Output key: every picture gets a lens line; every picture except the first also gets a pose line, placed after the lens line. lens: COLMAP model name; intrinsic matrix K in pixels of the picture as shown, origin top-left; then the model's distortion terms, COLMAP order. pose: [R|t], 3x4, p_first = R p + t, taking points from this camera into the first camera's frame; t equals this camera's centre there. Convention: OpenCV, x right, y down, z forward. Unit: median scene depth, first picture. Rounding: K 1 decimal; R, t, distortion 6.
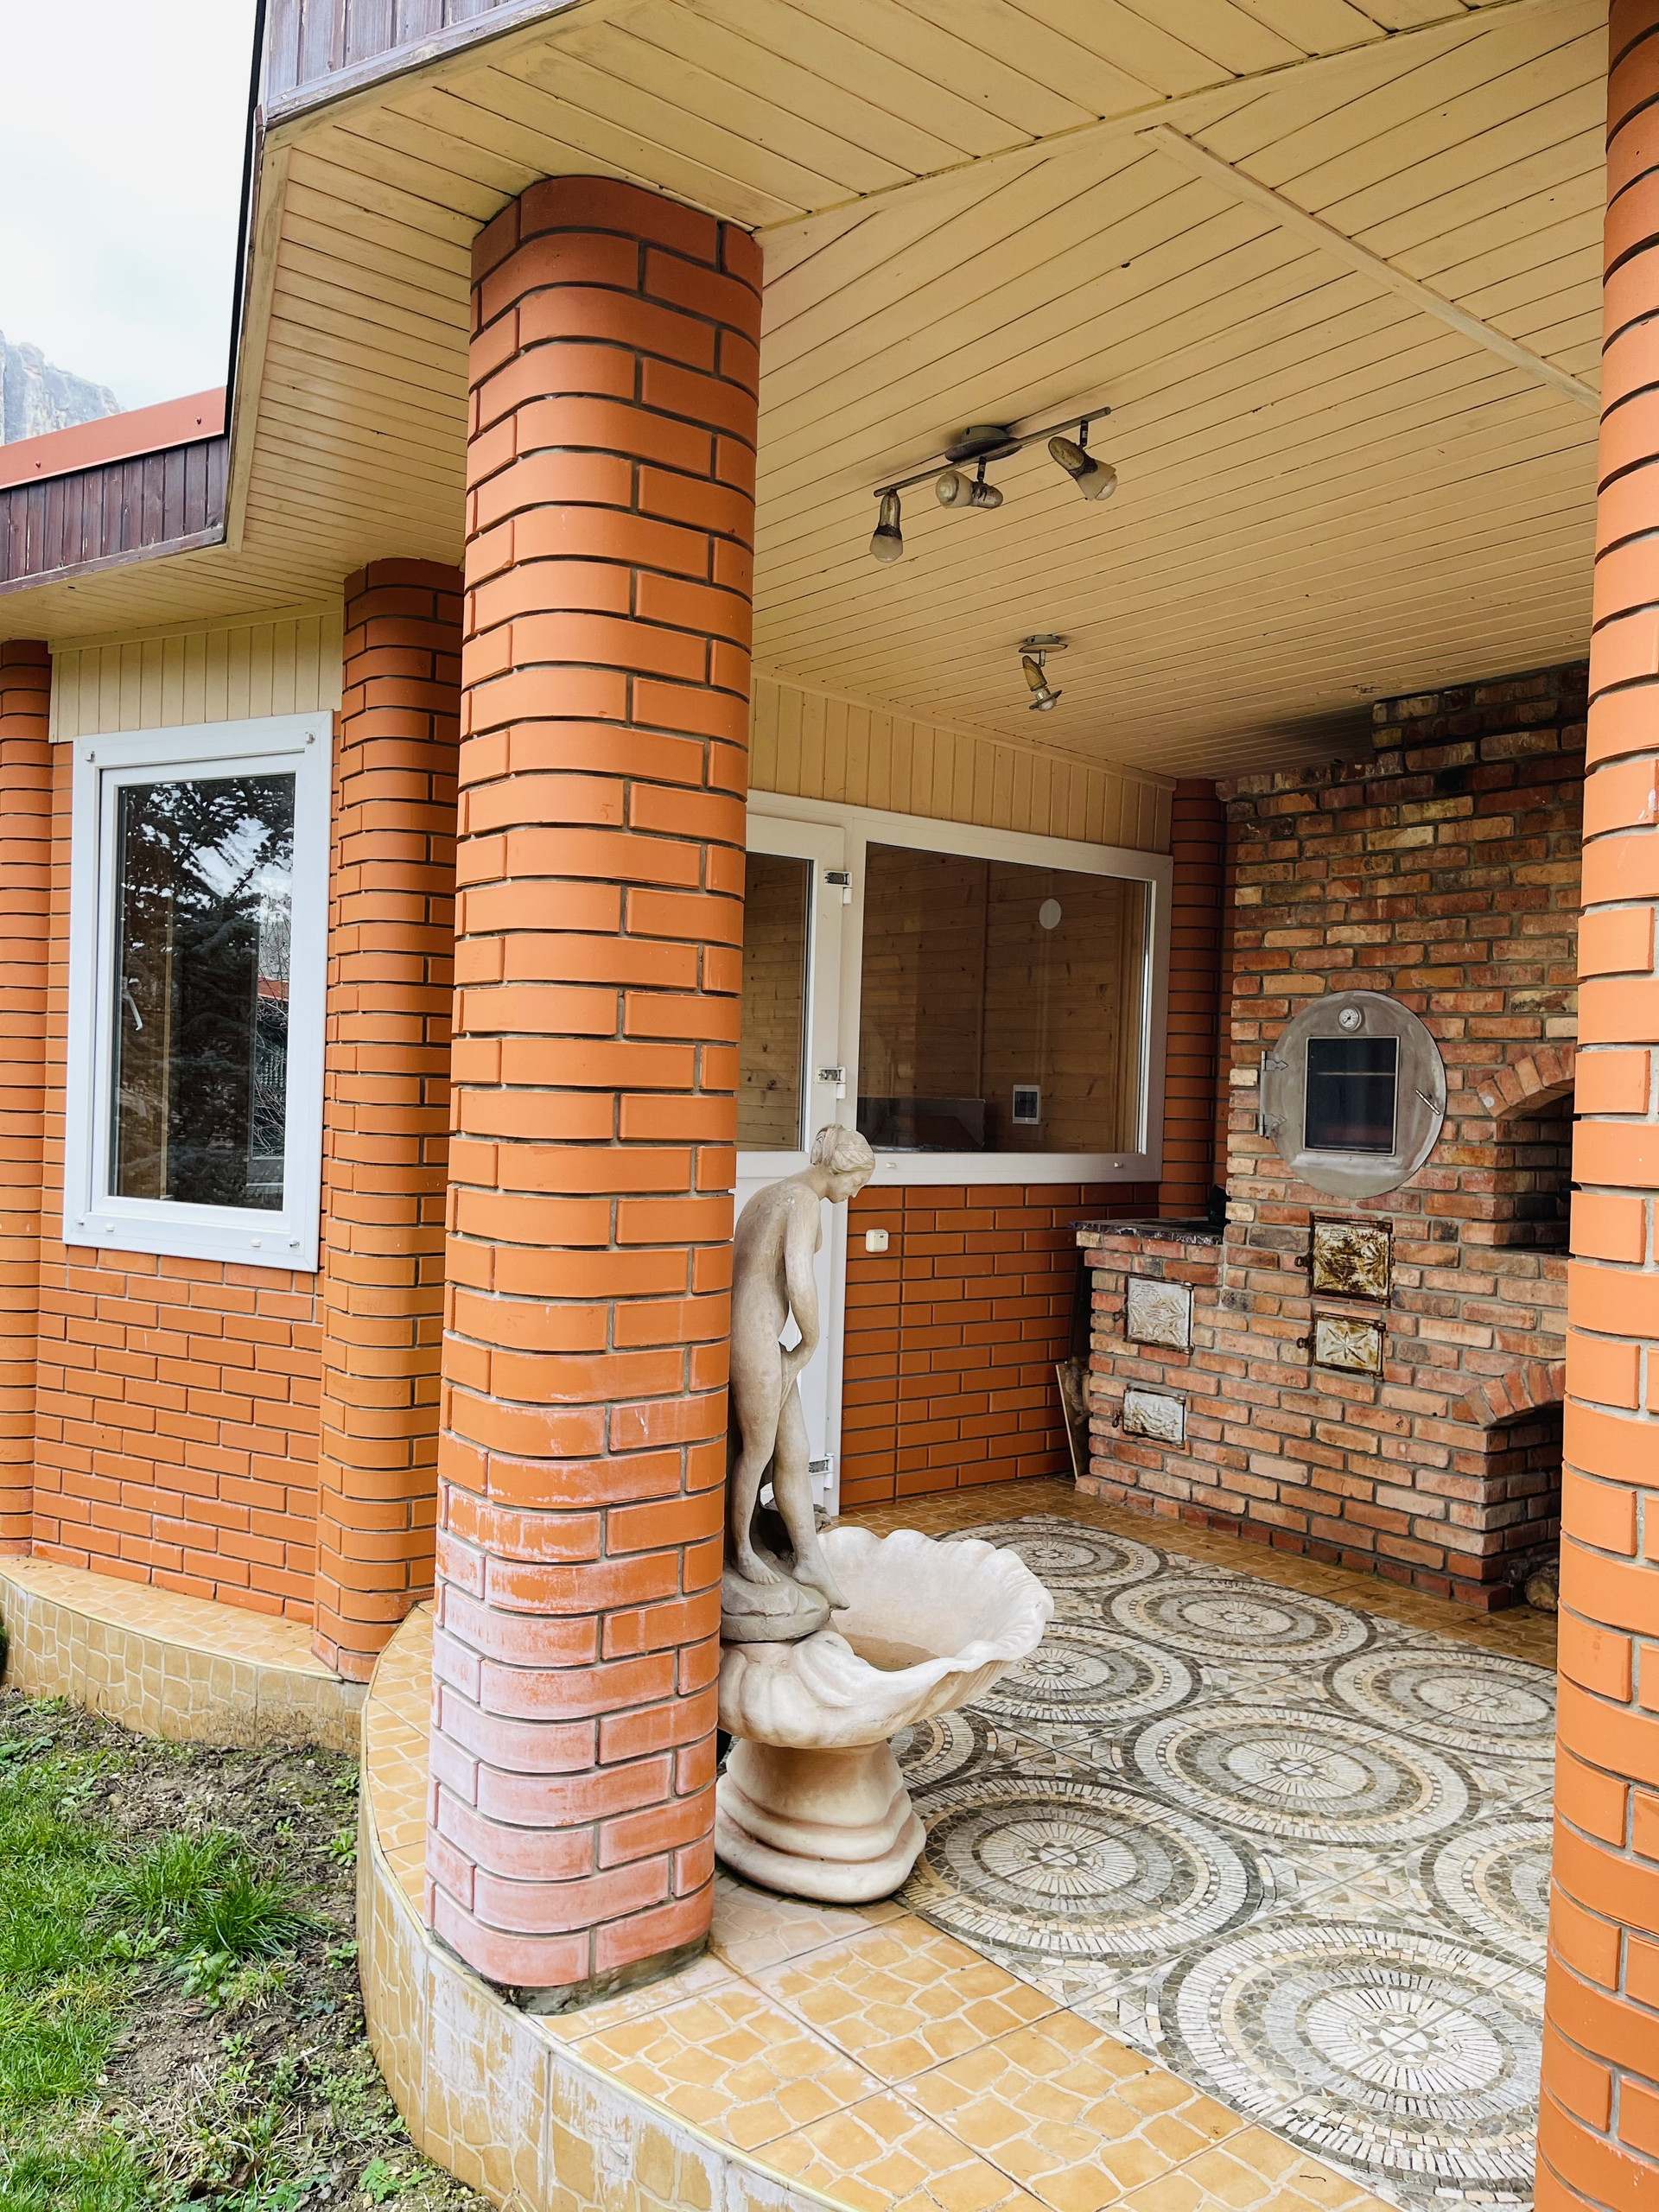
lens RADIAL K [[1659.7, 0, 826.5], [0, 1659.7, 1107.4], [0, 0, 1]] dist [0.051776, -0.047212]
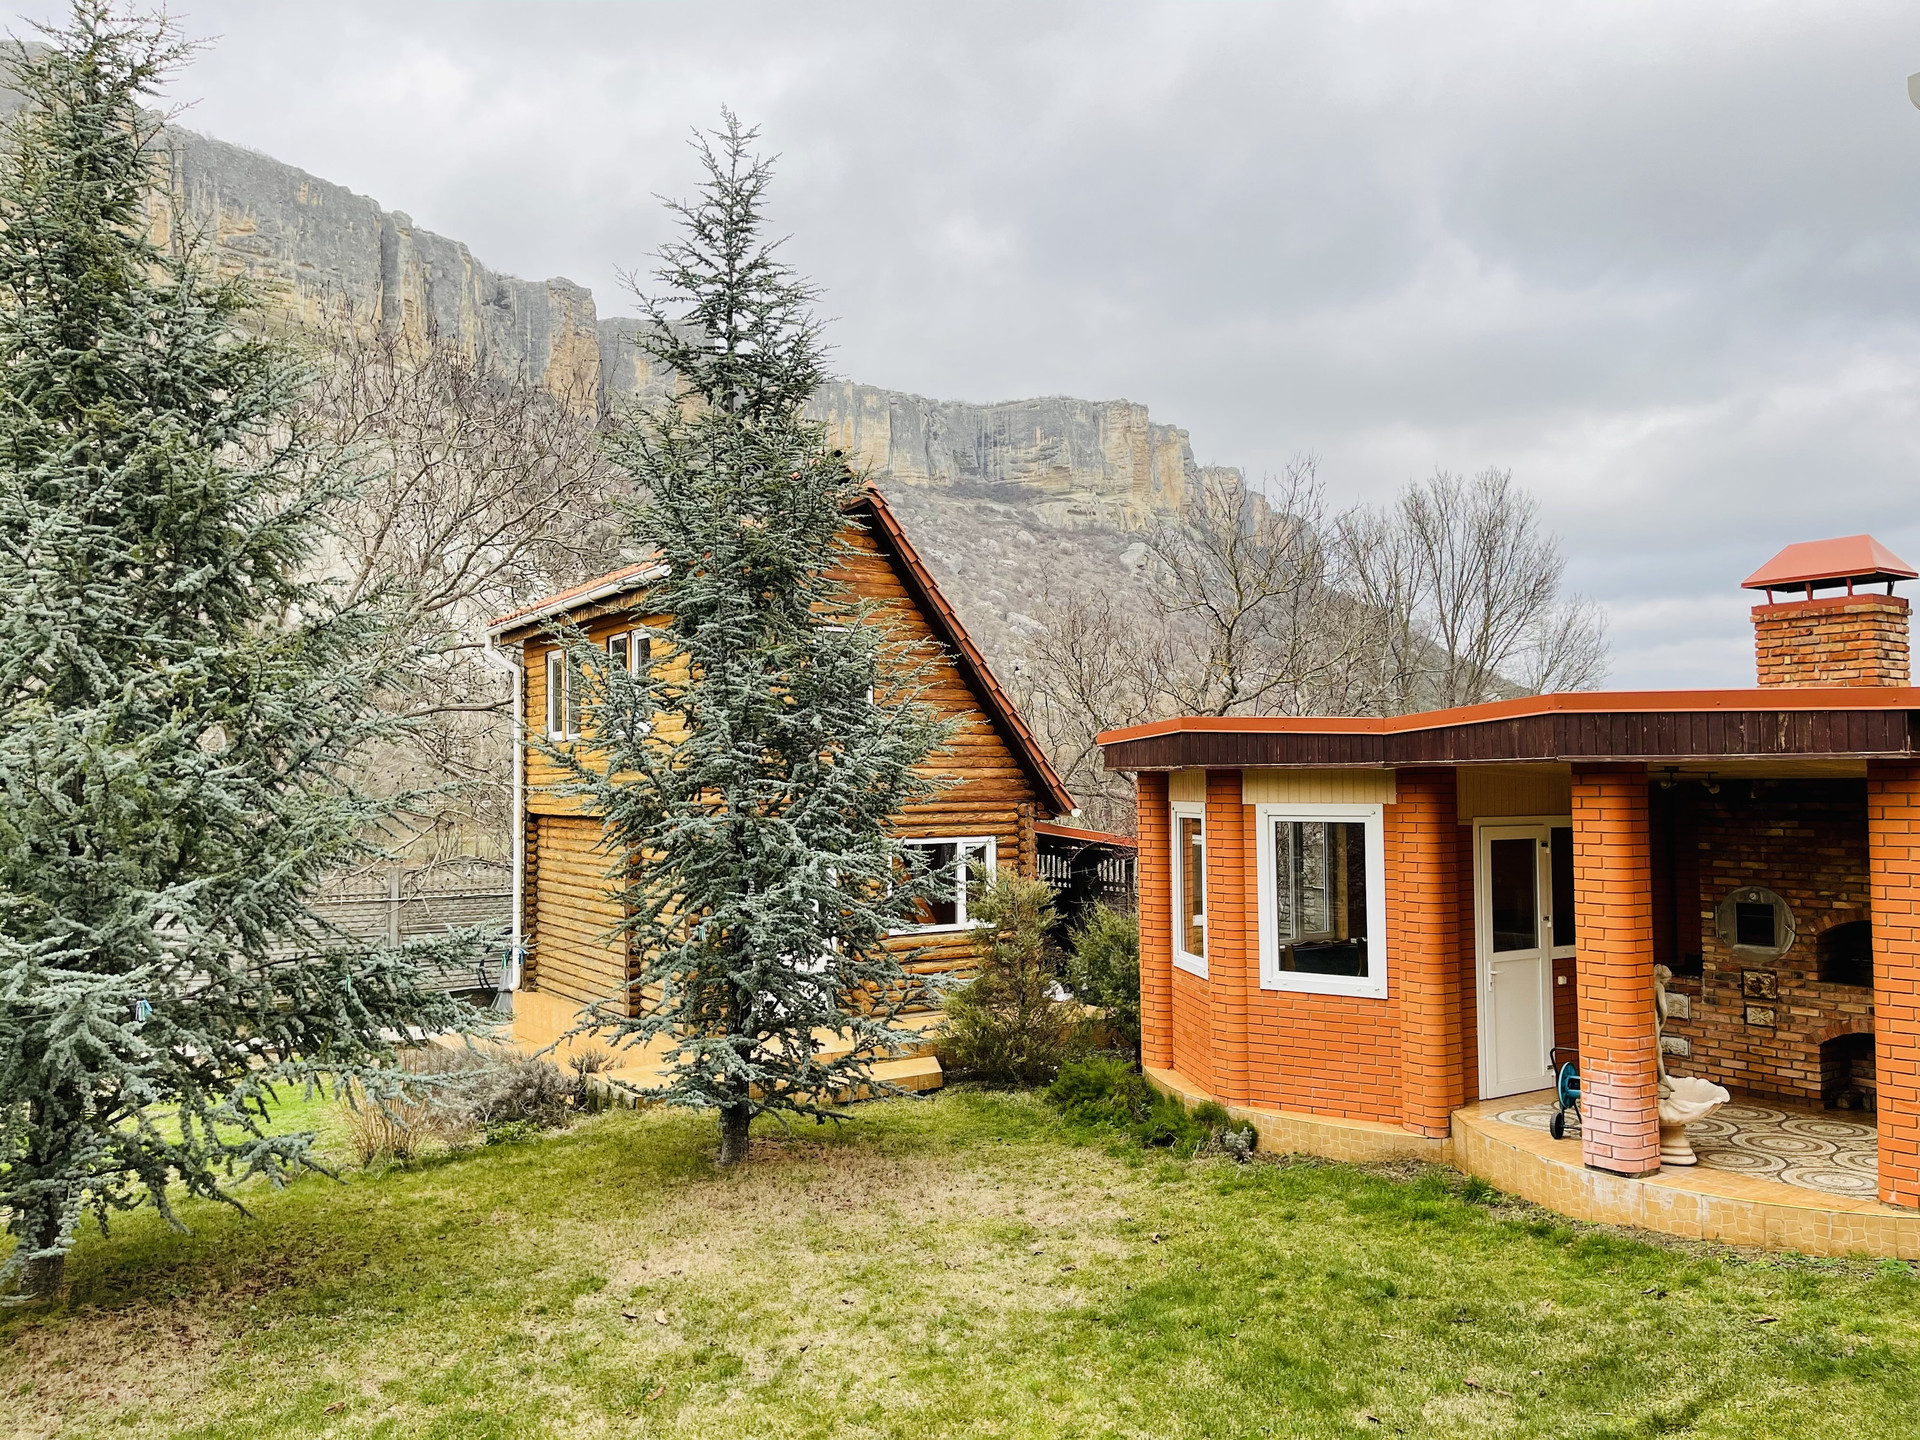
lens RADIAL K [[1440.7, 0, 959.8], [0, 1440.7, 736.1], [0, 0, 1]] dist [0.051776, -0.047212]
pose [[0.997373, -0.038357, -0.061440, -0.831712], [0.035125, 0.997985, -0.052847, -0.236039], [0.063344, 0.050550, 0.996711, -1.485300]]
